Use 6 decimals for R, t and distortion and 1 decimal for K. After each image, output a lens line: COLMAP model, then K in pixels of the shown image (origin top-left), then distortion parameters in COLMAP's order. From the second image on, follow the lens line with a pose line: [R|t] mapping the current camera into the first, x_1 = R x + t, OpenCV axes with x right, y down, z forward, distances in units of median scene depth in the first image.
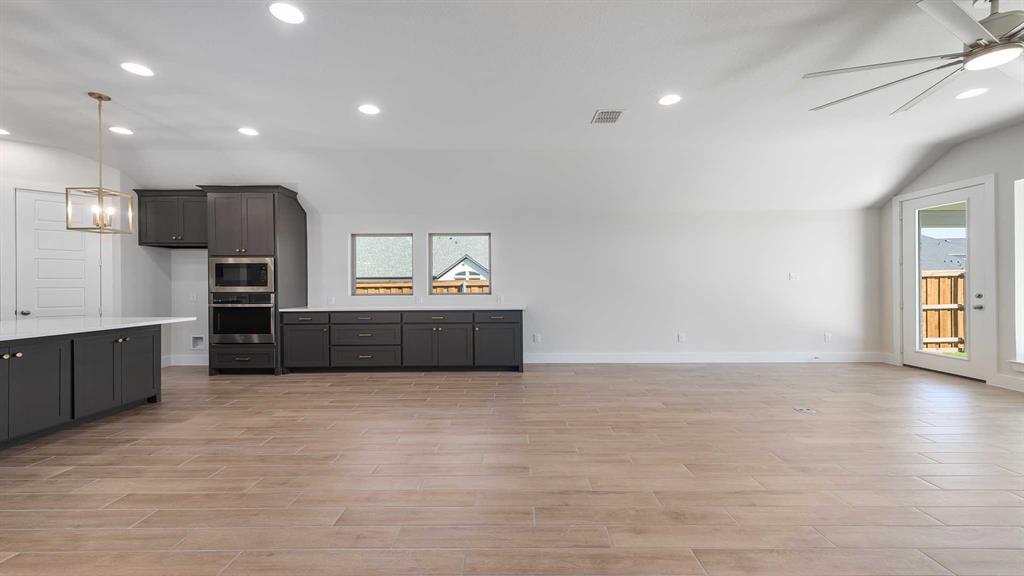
lens RADIAL K [[400.9, 0, 515.7], [0, 400.9, 288.6], [0, 0, 1]] dist [0.006824, -0.000684]
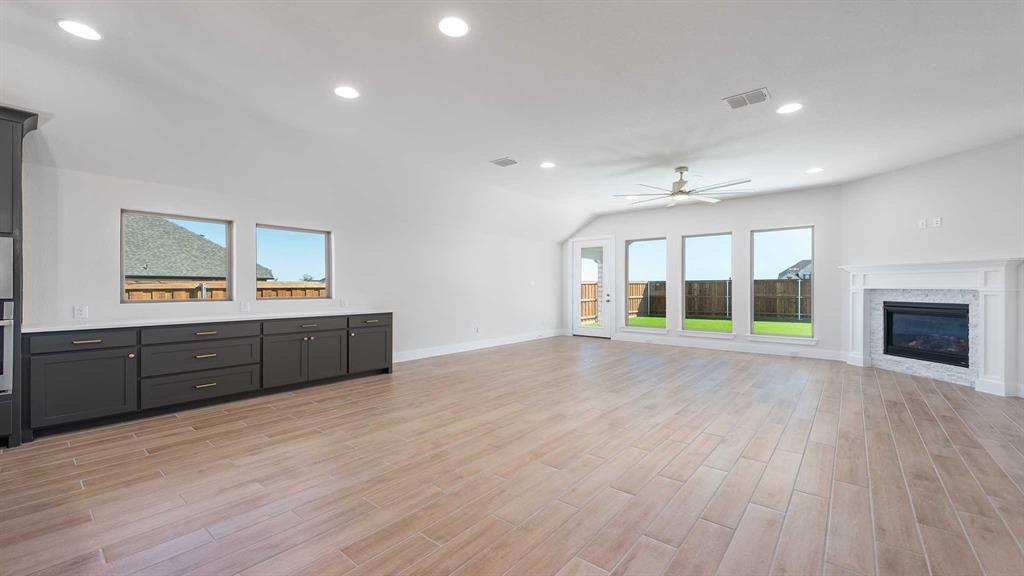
lens RADIAL K [[400.9, 0, 513.0], [0, 400.9, 285.1], [0, 0, 1]] dist [0.006824, -0.000684]
pose [[0.640822, 0.010634, 0.767616, -0.582915], [0.003689, 0.999850, -0.016931, 0.001471], [-0.767681, 0.013681, 0.640687, 0.098091]]
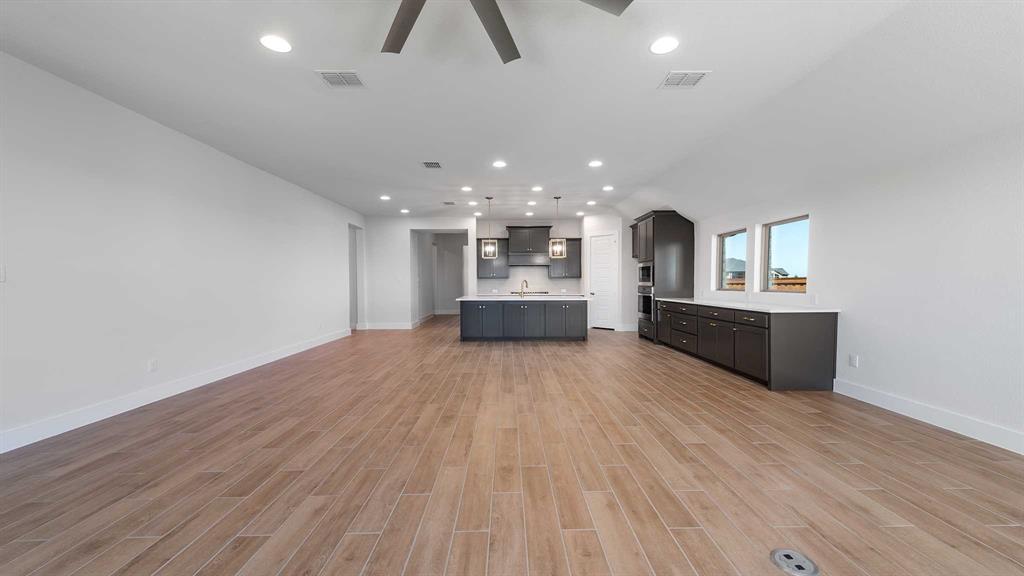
lens RADIAL K [[400.9, 0, 511.6], [0, 400.9, 289.3], [0, 0, 1]] dist [0.006824, -0.000684]
pose [[0.013038, 0.022392, -0.999664, 0.810450], [-0.006903, 0.999727, 0.022303, -0.007386], [0.999891, 0.006610, 0.013189, 0.478556]]
